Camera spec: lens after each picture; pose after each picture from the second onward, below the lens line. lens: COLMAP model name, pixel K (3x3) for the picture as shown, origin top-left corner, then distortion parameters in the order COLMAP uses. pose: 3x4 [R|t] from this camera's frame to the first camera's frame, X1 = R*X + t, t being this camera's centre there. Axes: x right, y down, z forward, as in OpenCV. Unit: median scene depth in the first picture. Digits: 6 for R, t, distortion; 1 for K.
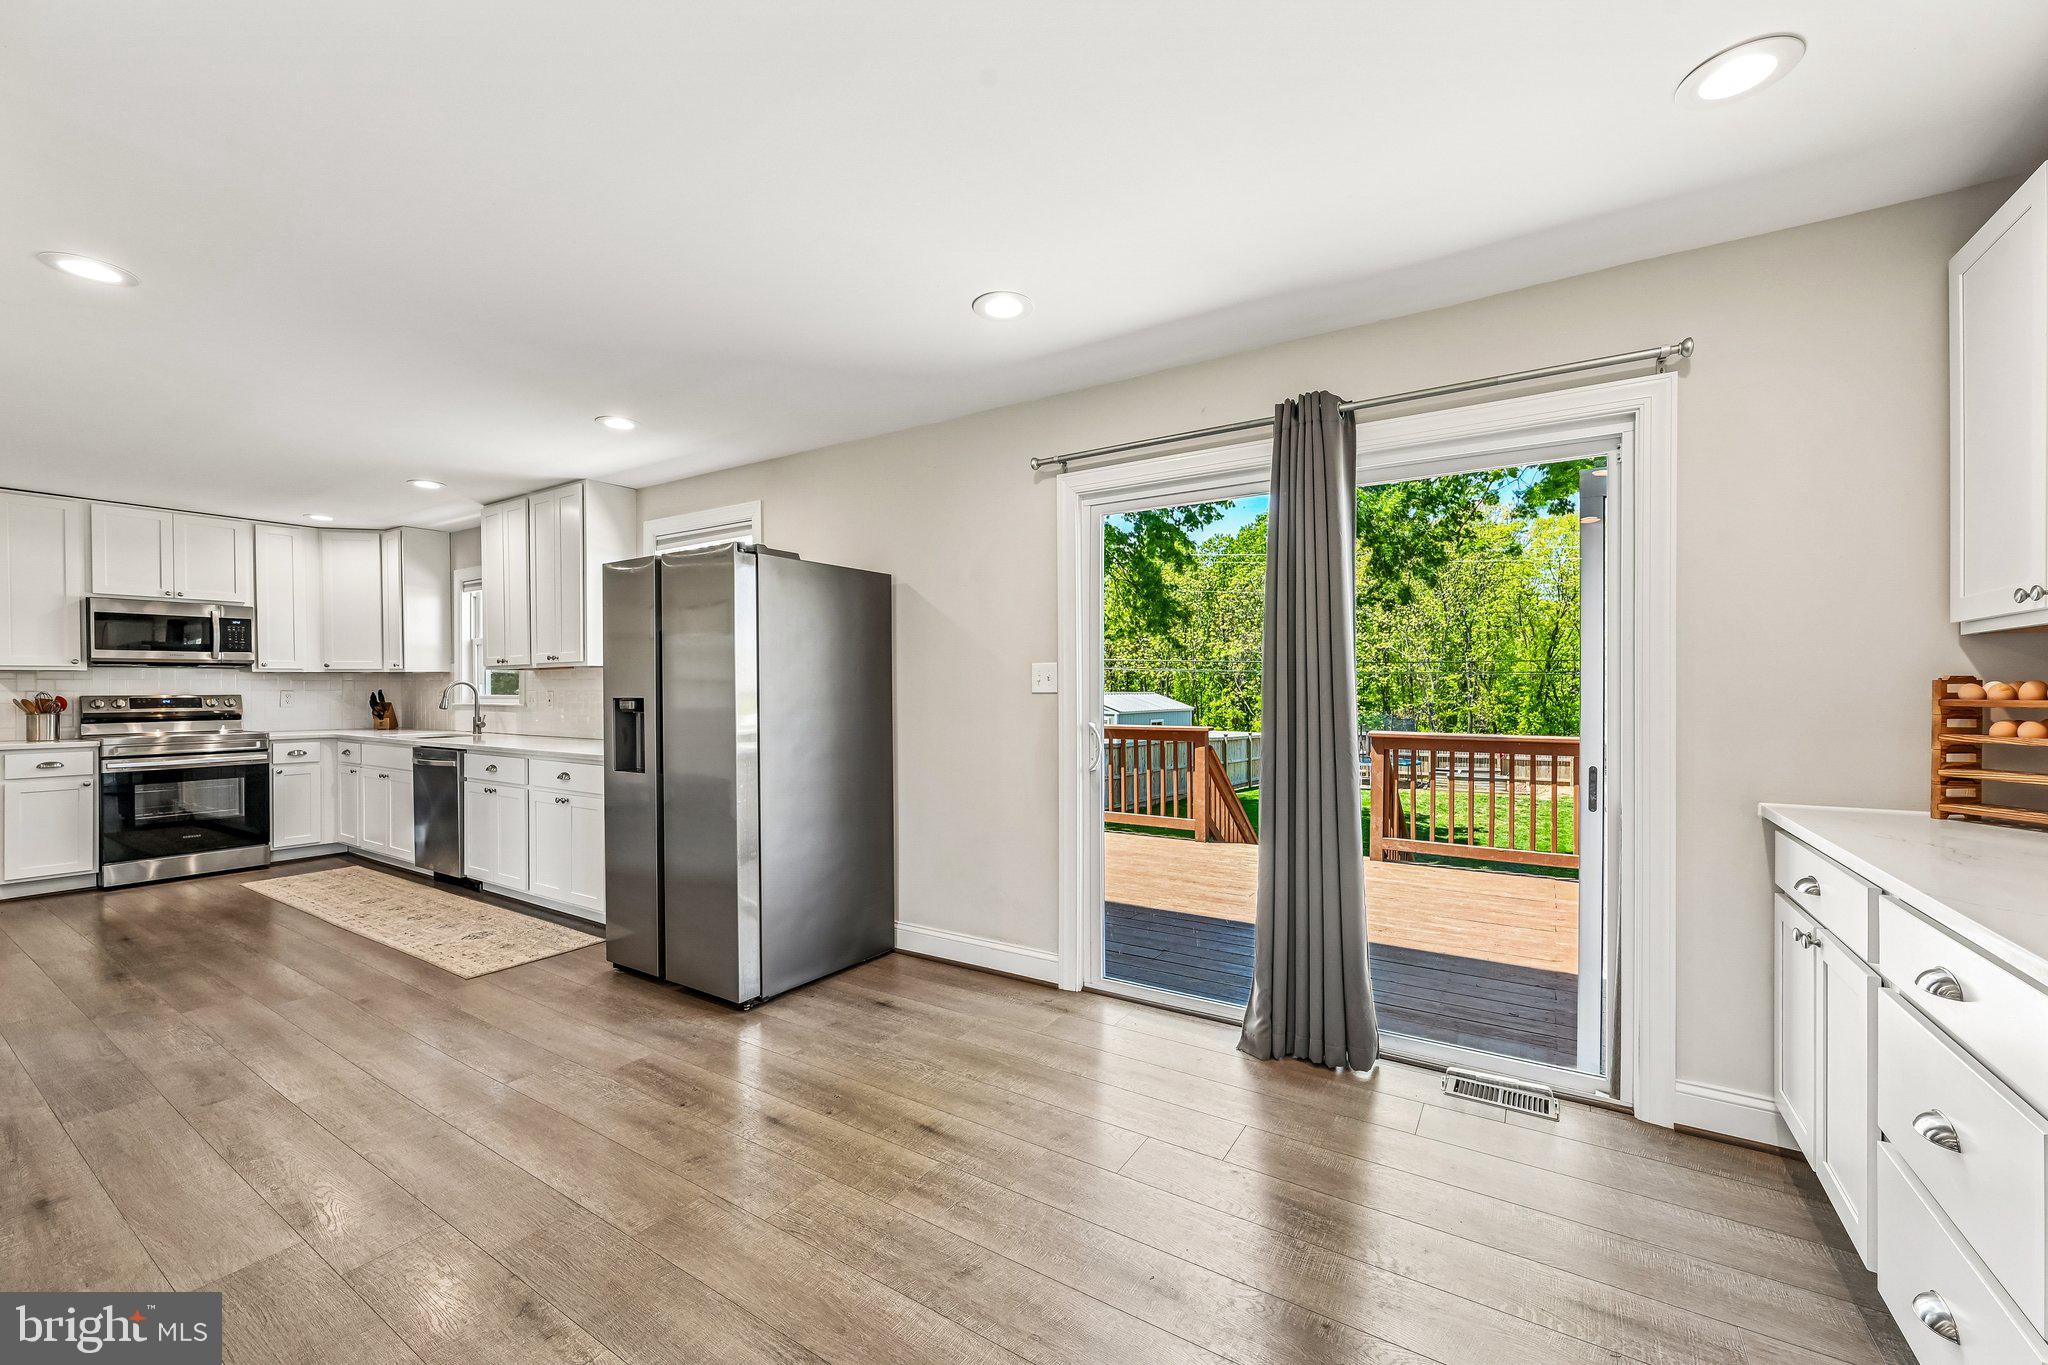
lens RADIAL K [[804.1, 0, 1033.5], [0, 804.1, 691.6], [0, 0, 1]] dist [-0.001744, -0.000384]
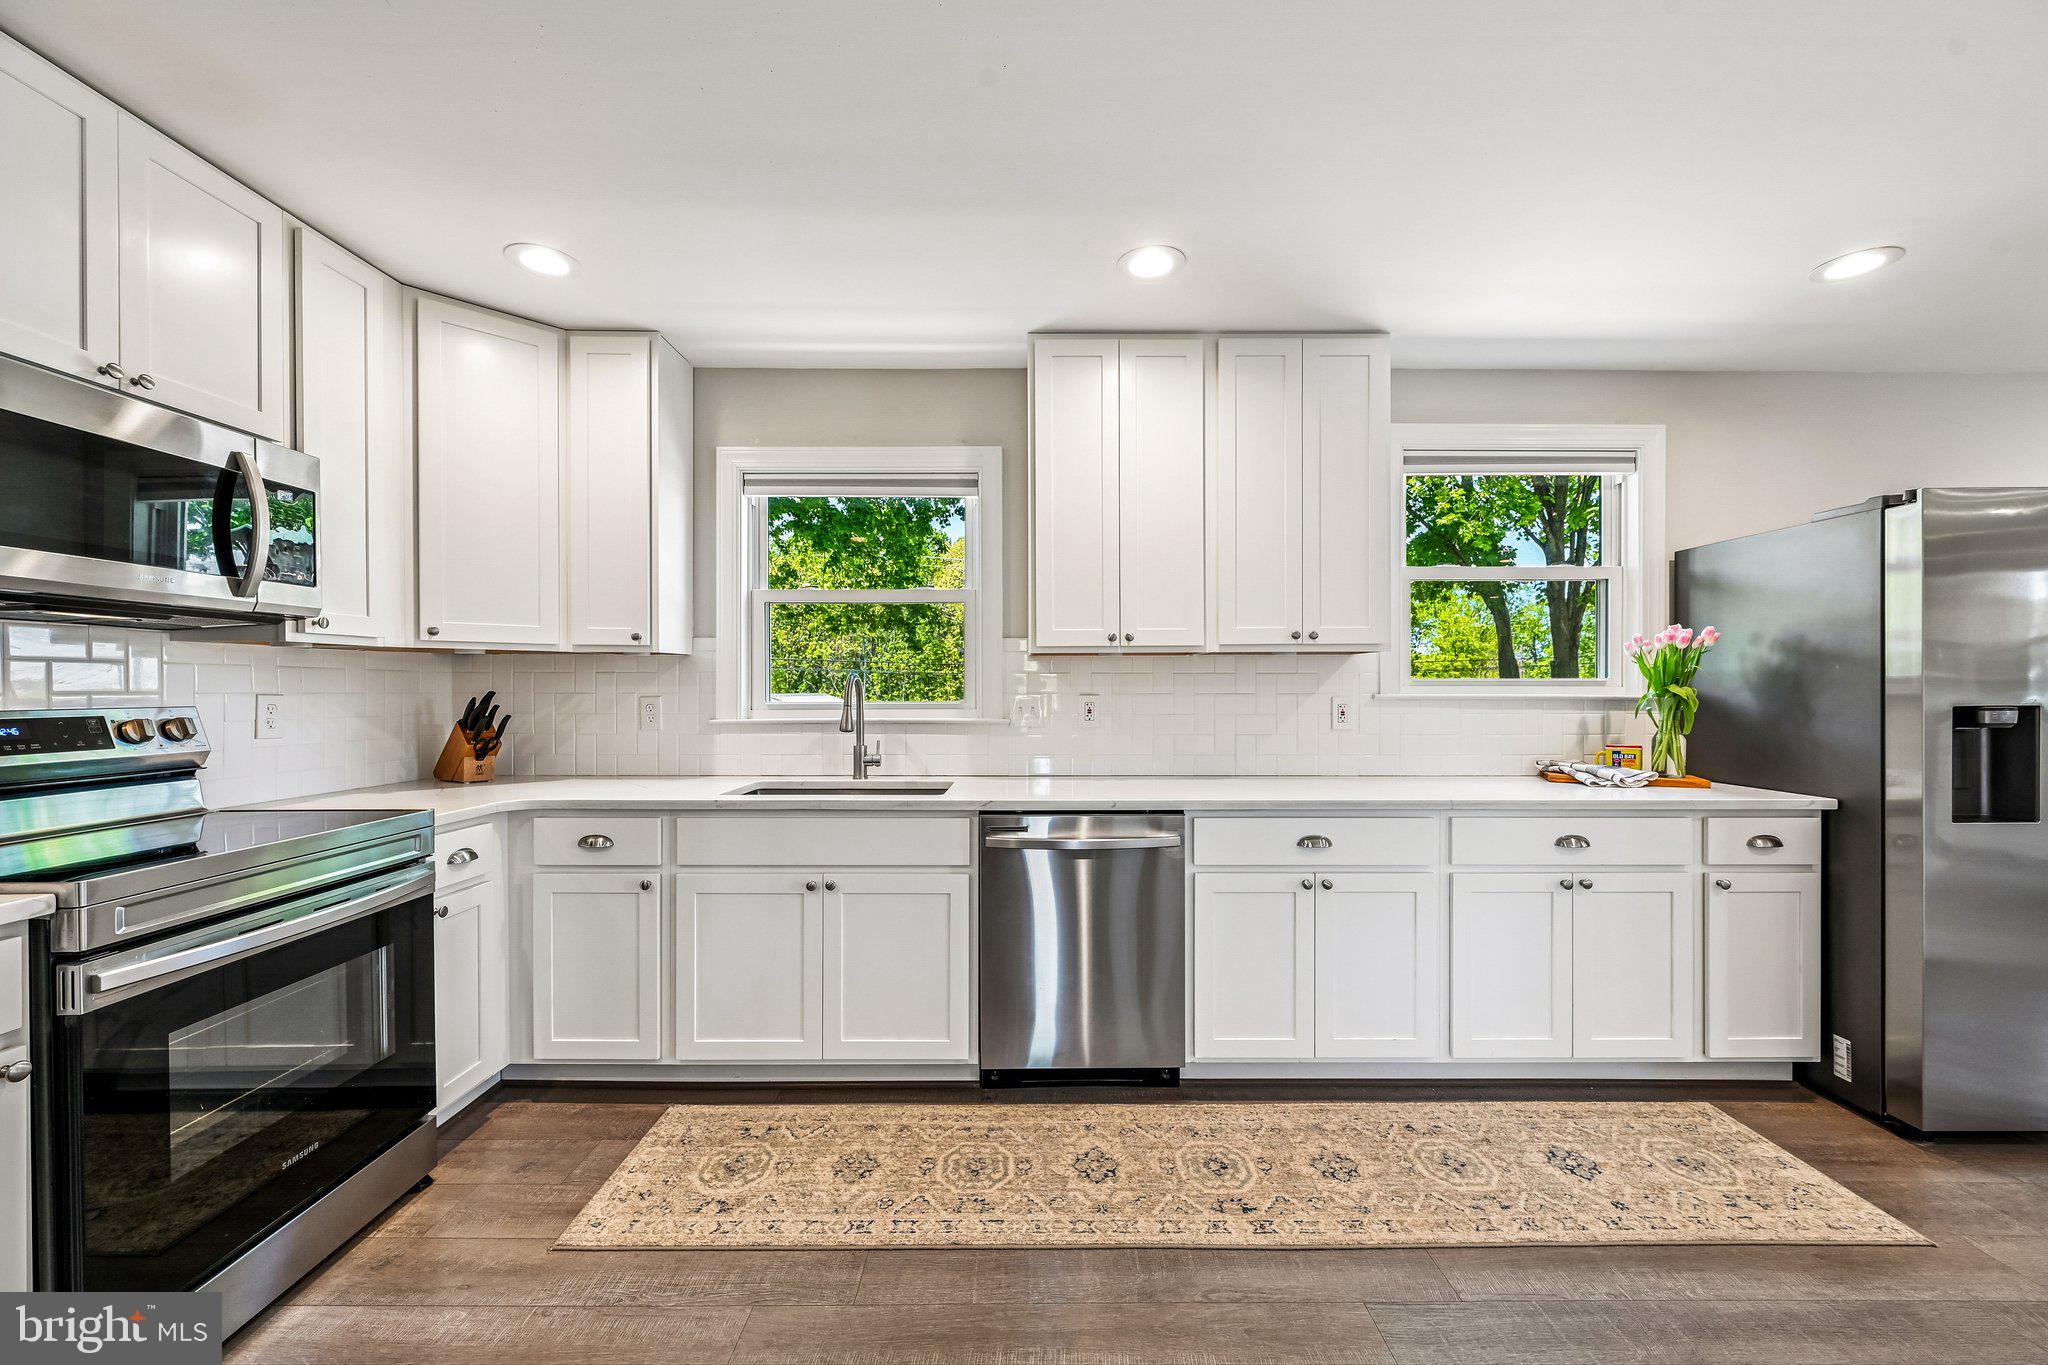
lens RADIAL K [[804.1, 0, 1033.5], [0, 804.1, 691.6], [0, 0, 1]] dist [-0.001744, -0.000384]
pose [[0.841846, -0.000199, 0.539718, -1.036839], [0.000709, 0.999999, -0.000737, -0.002365], [-0.539718, 0.001003, 0.841845, 0.612096]]
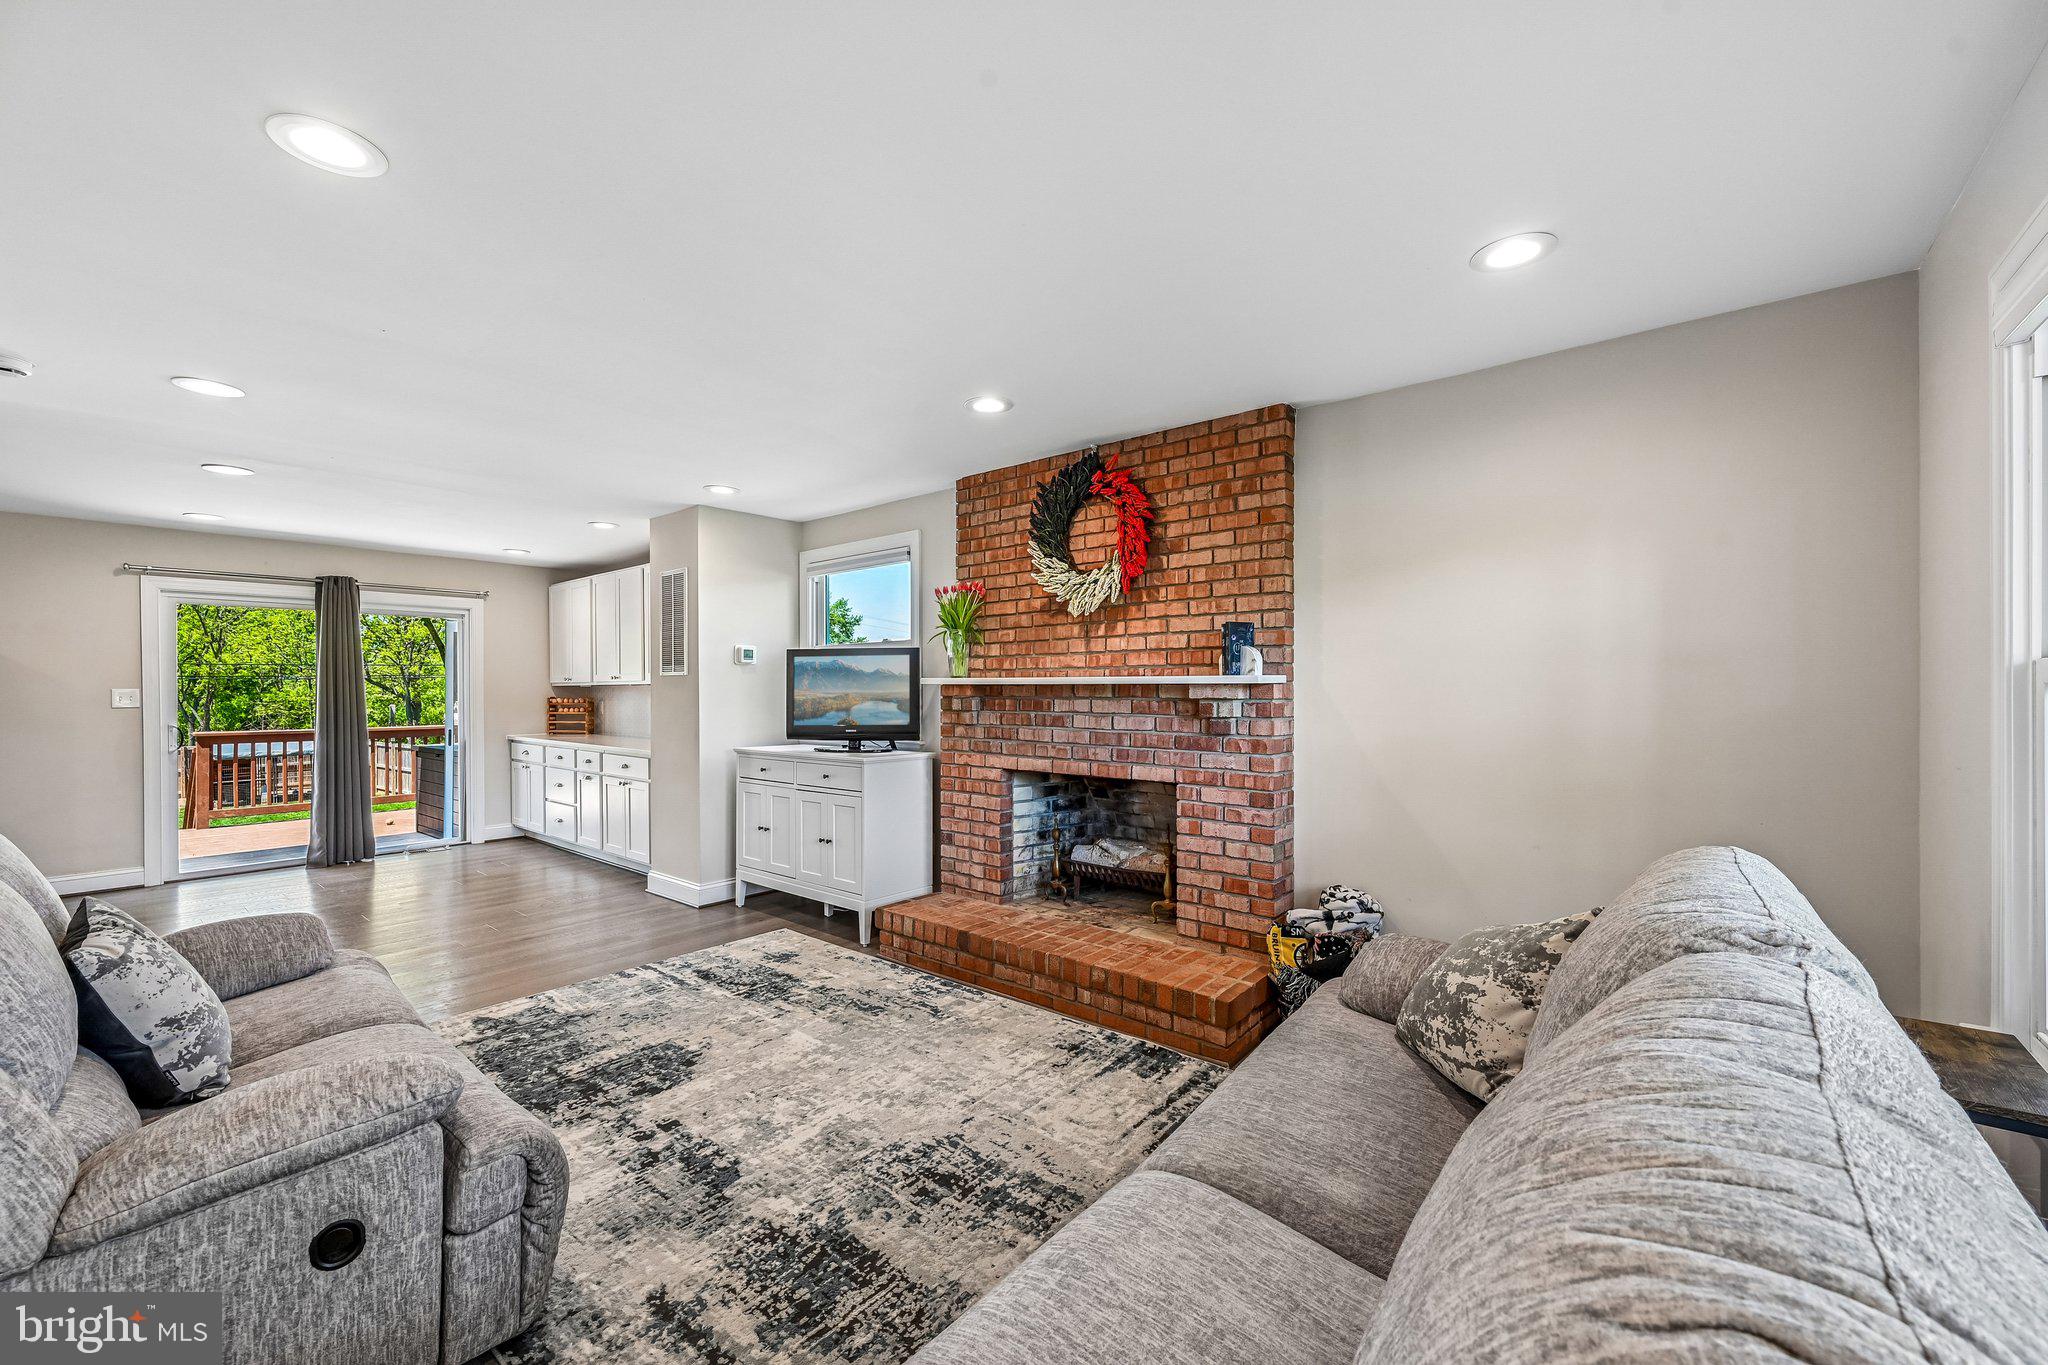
lens RADIAL K [[804.1, 0, 1033.5], [0, 804.1, 691.6], [0, 0, 1]] dist [-0.001744, -0.000384]
pose [[0.118901, -0.003100, 0.992901, -0.907118], [0.007472, 0.999970, 0.002227, -0.013641], [-0.992878, 0.007154, 0.118921, -0.658370]]
